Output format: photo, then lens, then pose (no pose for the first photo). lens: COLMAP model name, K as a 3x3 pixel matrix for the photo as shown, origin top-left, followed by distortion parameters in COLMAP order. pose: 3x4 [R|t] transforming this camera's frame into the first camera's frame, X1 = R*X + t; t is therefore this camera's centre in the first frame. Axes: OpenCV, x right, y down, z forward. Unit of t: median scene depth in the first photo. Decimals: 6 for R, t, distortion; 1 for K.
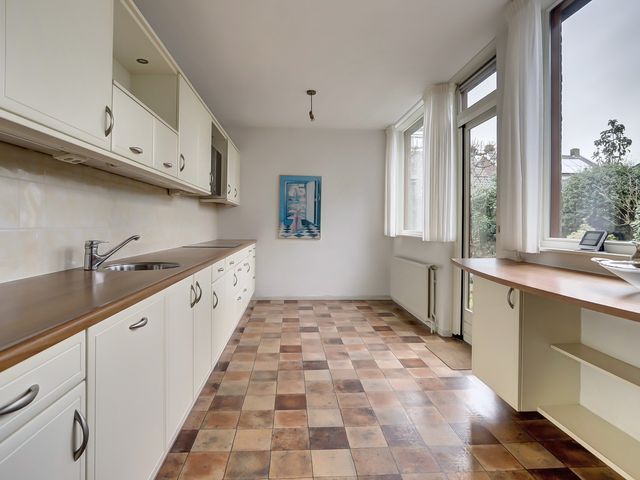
lens RADIAL K [[362.2, 0, 320.0], [0, 362.2, 240.0], [0, 0, 1]] dist [-0.000625, 0.000613]
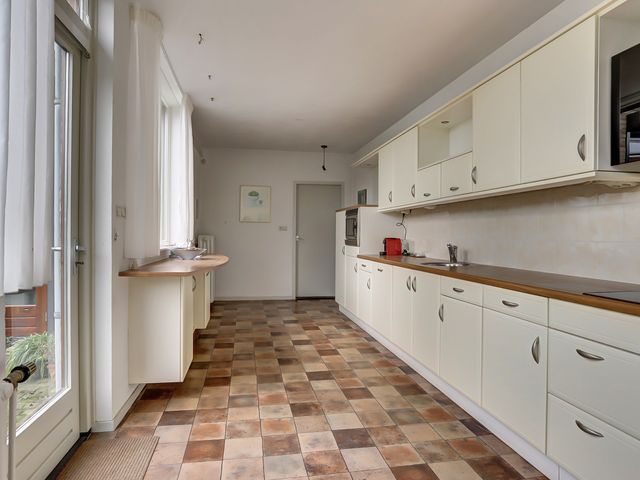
lens RADIAL K [[386.2, 0, 320.0], [0, 386.2, 240.0], [0, 0, 1]] dist [-0.000985, 0.000619]
pose [[-0.993672, -0.014272, -0.111406, 0.159295], [-0.019916, 0.998565, 0.049715, -0.077708], [0.110537, 0.051619, -0.992531, 1.971770]]
